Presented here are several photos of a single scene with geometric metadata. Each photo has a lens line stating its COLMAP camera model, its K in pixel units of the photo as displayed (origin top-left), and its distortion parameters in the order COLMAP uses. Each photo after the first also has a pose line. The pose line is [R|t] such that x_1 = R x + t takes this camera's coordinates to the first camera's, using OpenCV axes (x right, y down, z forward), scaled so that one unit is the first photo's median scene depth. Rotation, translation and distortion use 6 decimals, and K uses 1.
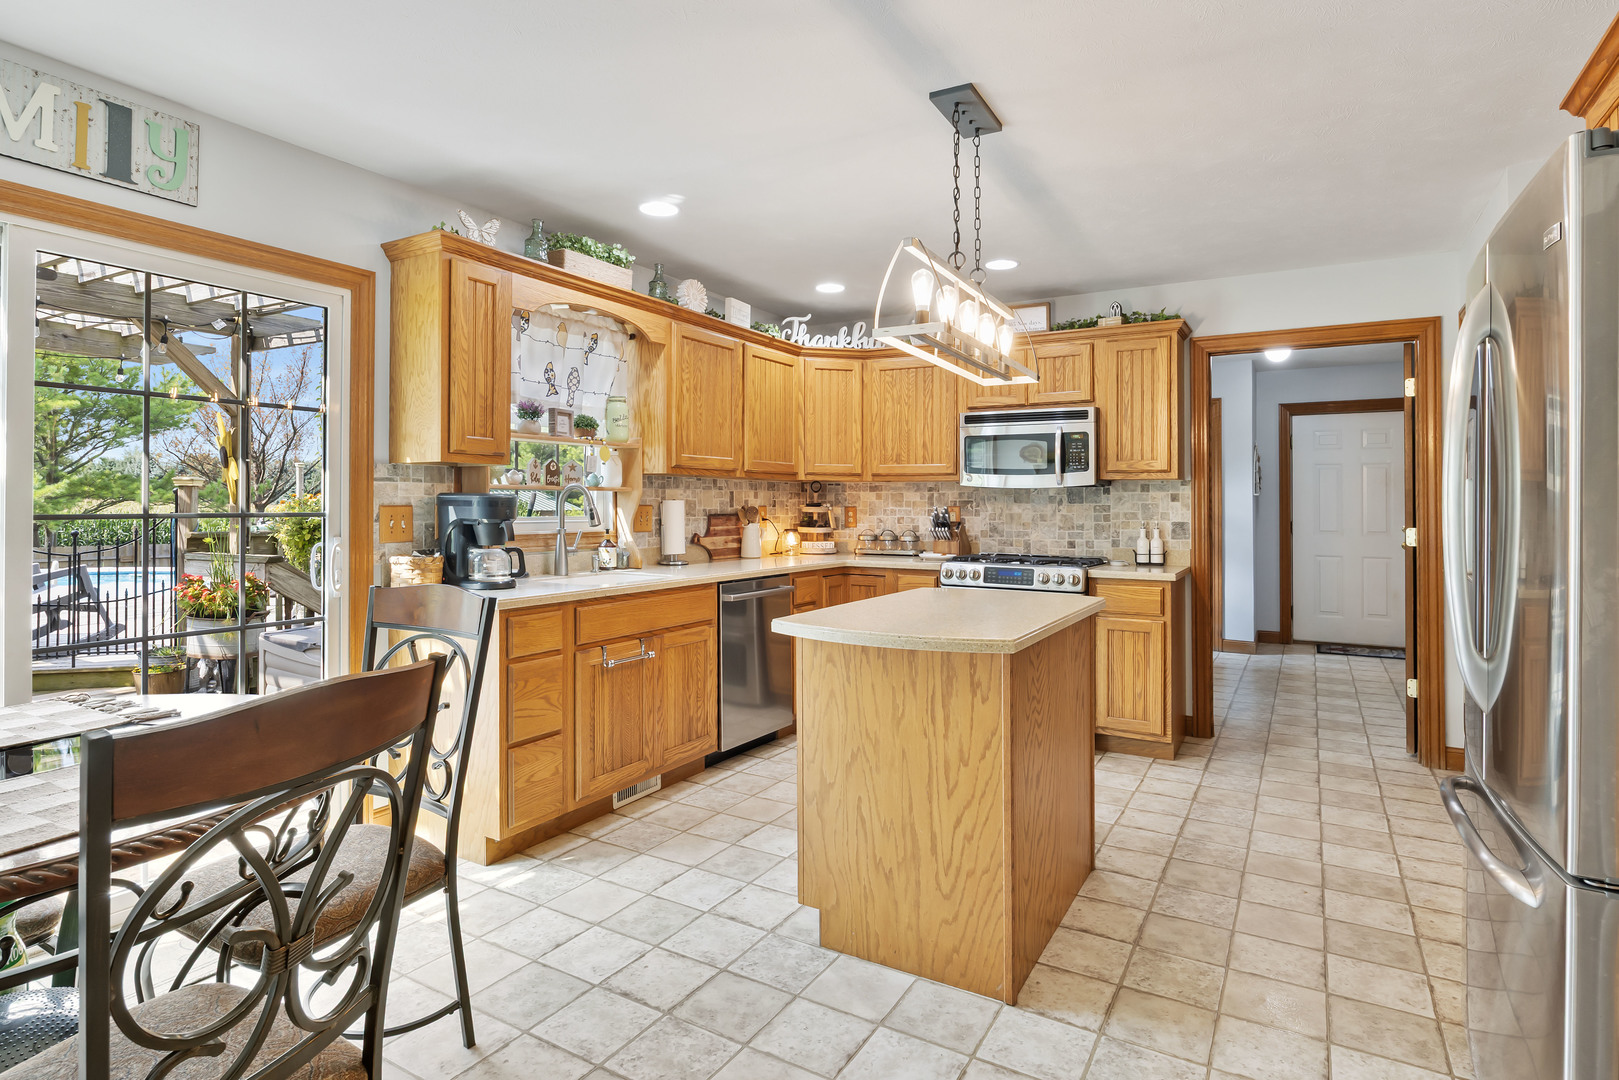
lens RADIAL K [[847.5, 0, 803.1], [0, 847.5, 493.0], [0, 0, 1]] dist [-0.016849, 0.003623]
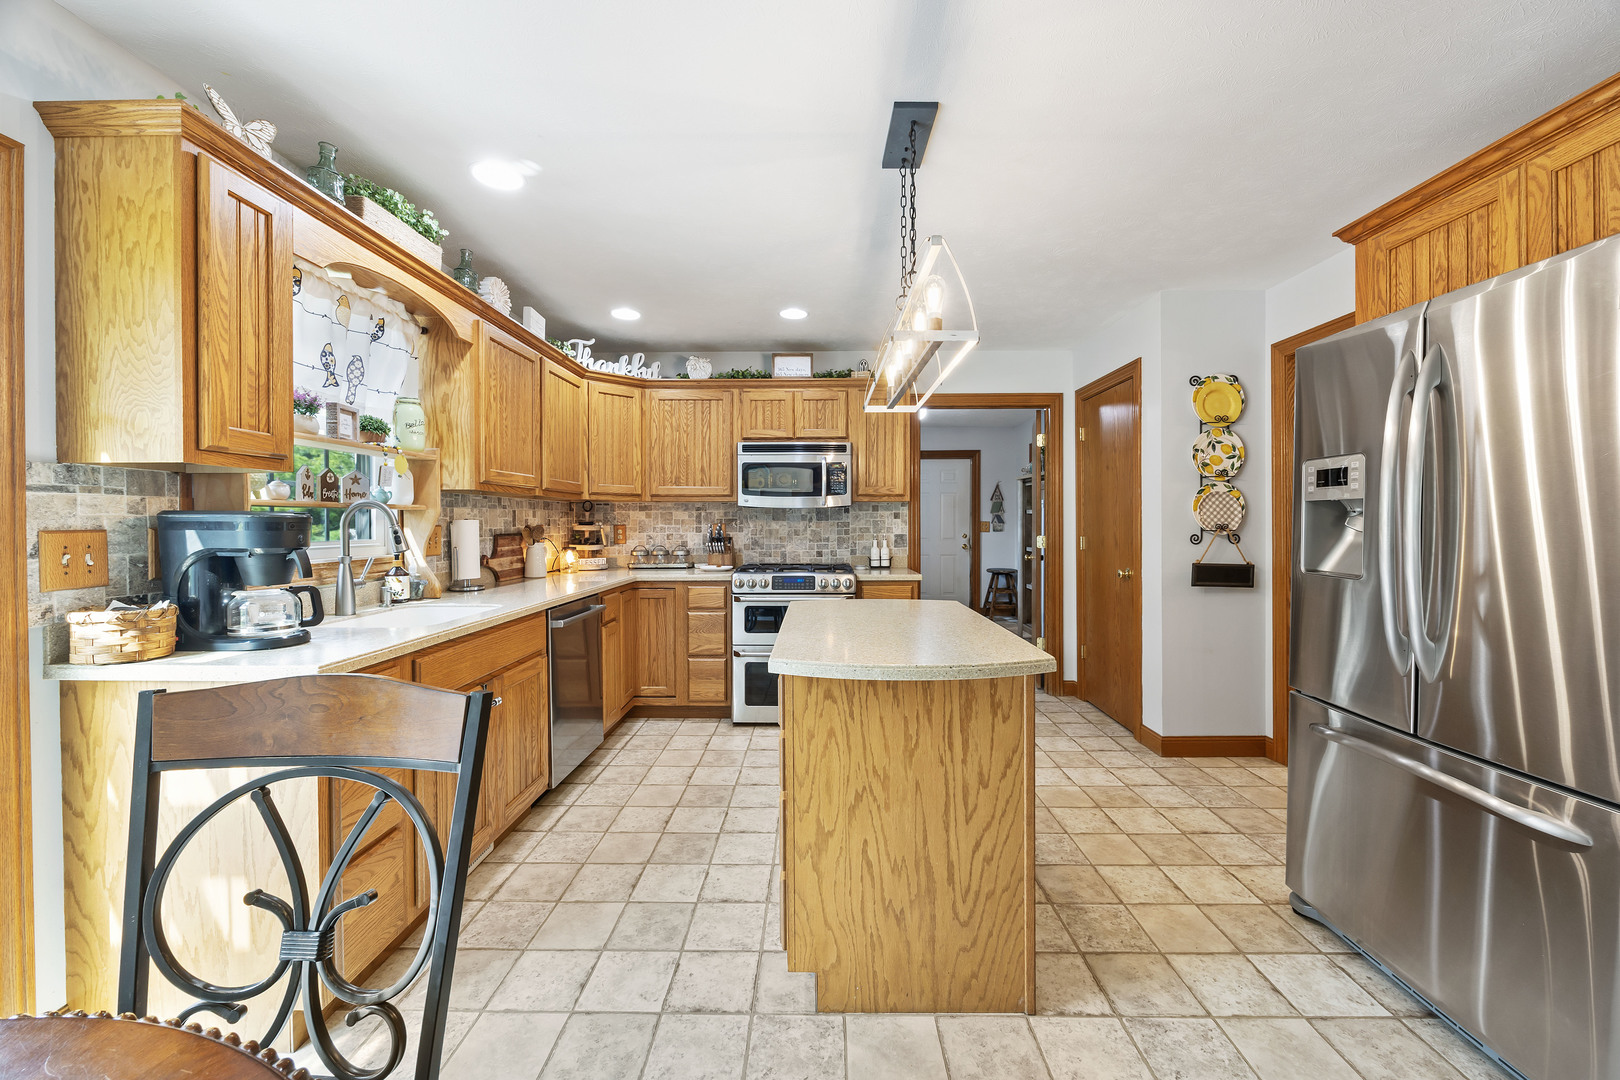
lens RADIAL K [[629.9, 0, 811.6], [0, 629.9, 522.9], [0, 0, 1]] dist [-0.005631, 0.000221]
pose [[0.865312, -0.006435, 0.501193, -0.199604], [-0.002171, 0.999860, 0.016586, 0.000299], [-0.501229, -0.015440, 0.865177, 0.266942]]
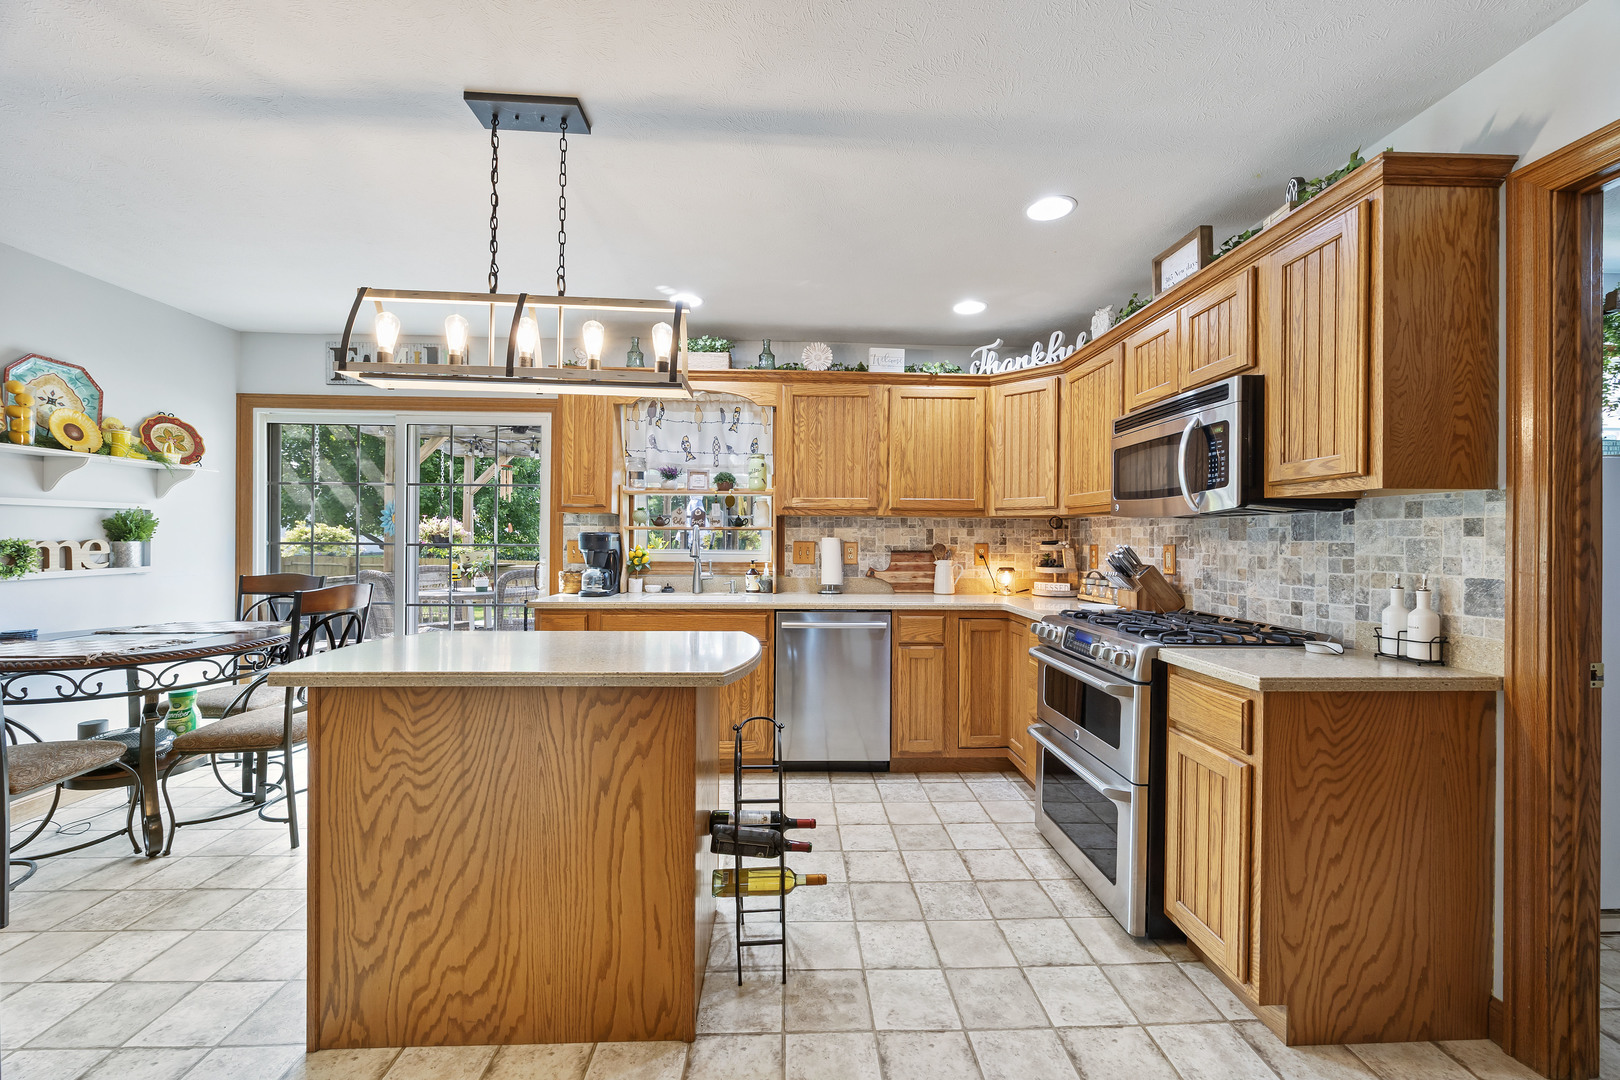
lens RADIAL K [[629.9, 0, 814.0], [0, 629.9, 539.0], [0, 0, 1]] dist [-0.005631, 0.000221]
pose [[0.547687, -0.001902, -0.836681, 0.645765], [0.006977, 0.999973, 0.002294, 0.010214], [0.836654, -0.007094, 0.547685, 0.602416]]
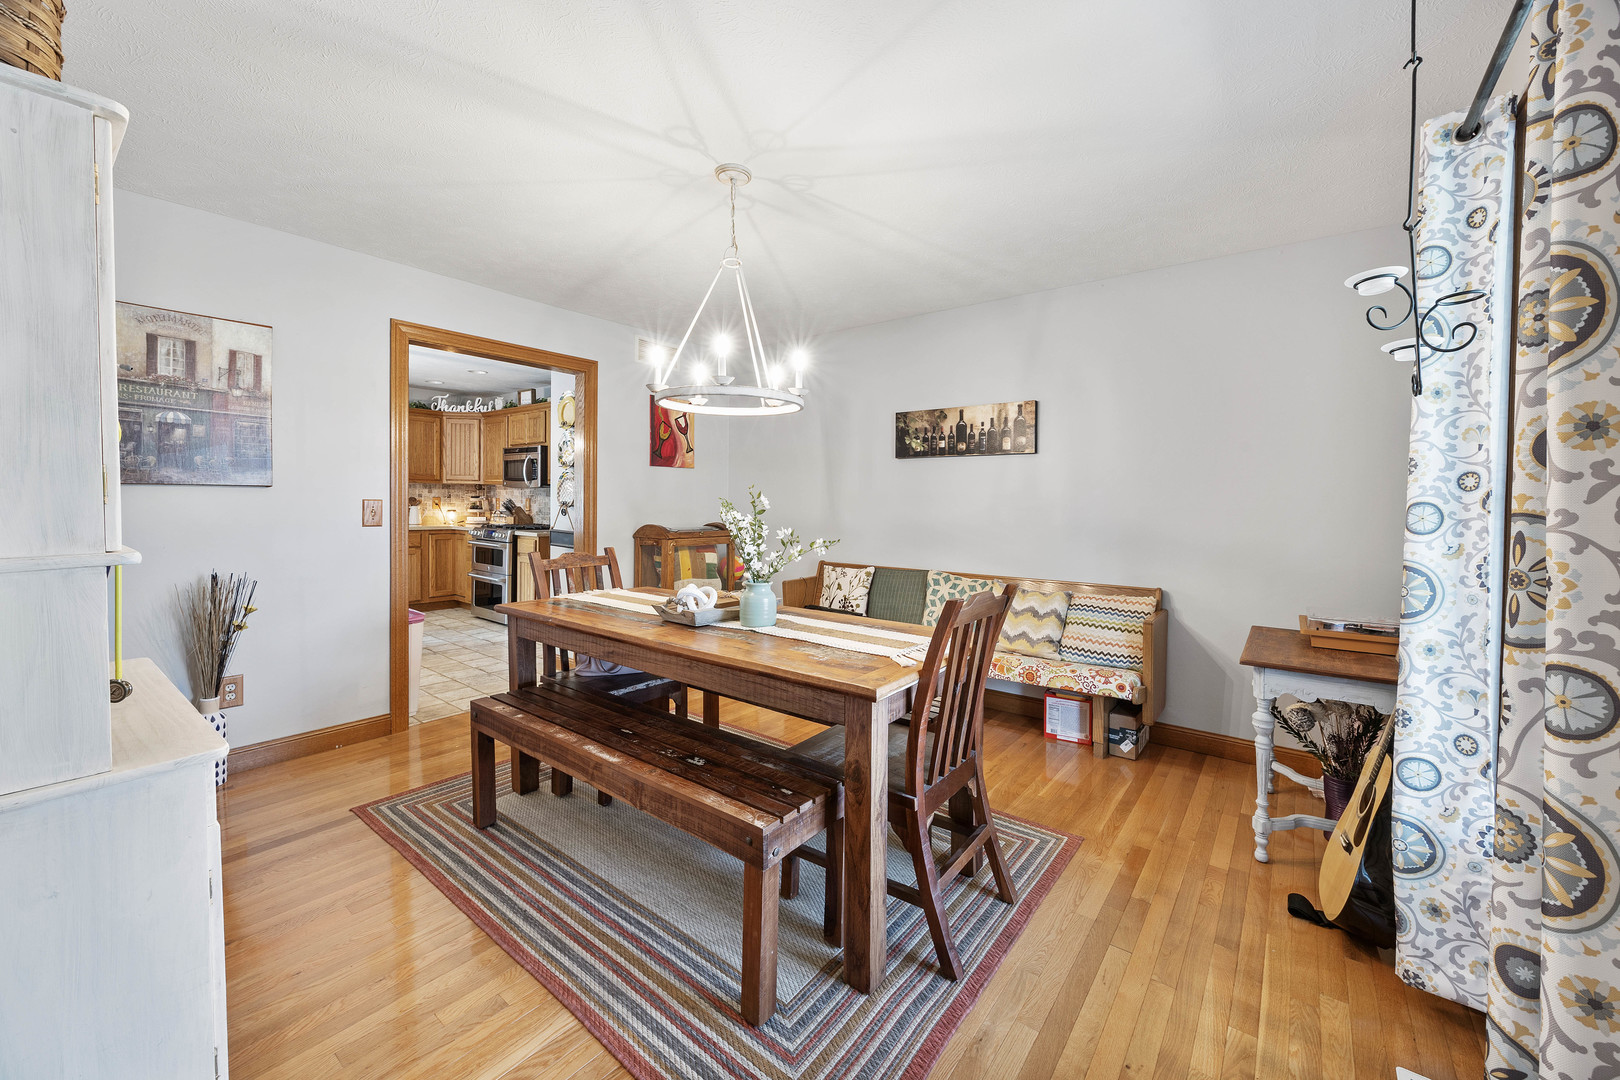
lens RADIAL K [[629.9, 0, 807.2], [0, 629.9, 512.4], [0, 0, 1]] dist [-0.005631, 0.000221]
pose [[0.990747, 0.011693, -0.135215, 1.322877], [-0.007334, 0.999439, 0.032690, -0.003372], [0.135521, -0.031395, 0.990277, -0.364005]]
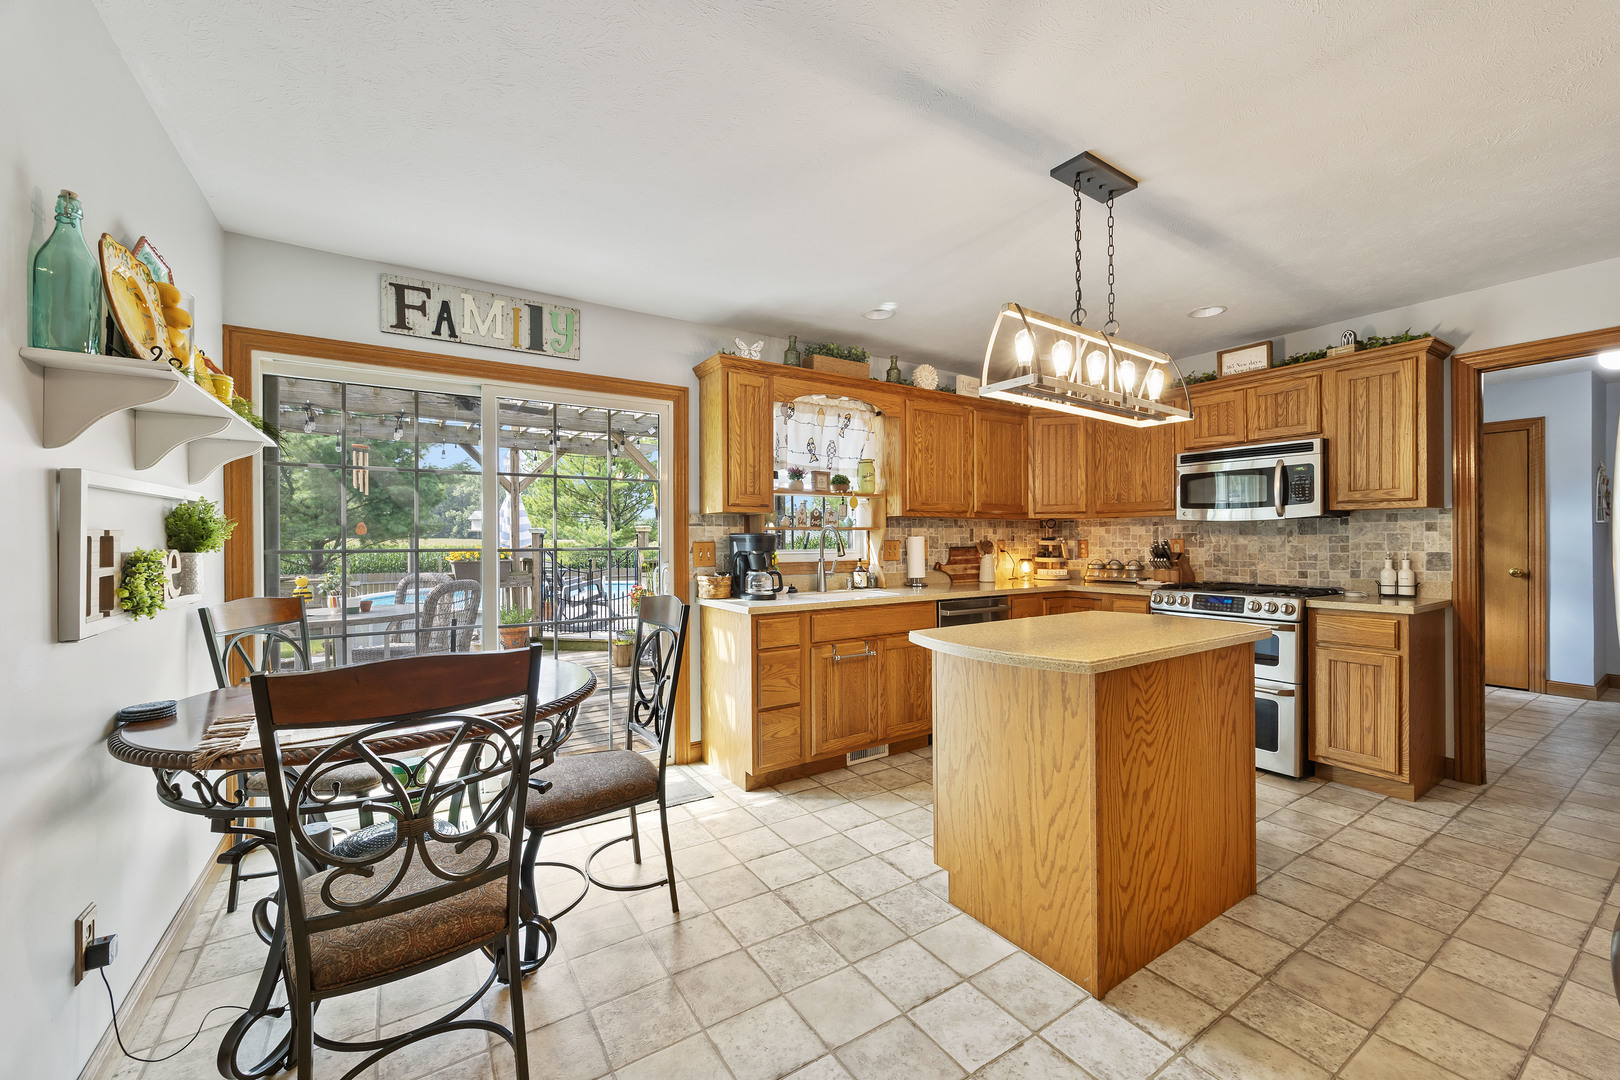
lens RADIAL K [[629.9, 0, 809.5], [0, 629.9, 542.6], [0, 0, 1]] dist [-0.005631, 0.000221]
pose [[0.895930, -0.008039, -0.444122, 0.153132], [0.015779, 0.999781, 0.013736, 0.002607], [0.443914, -0.019314, 0.895861, 0.068215]]
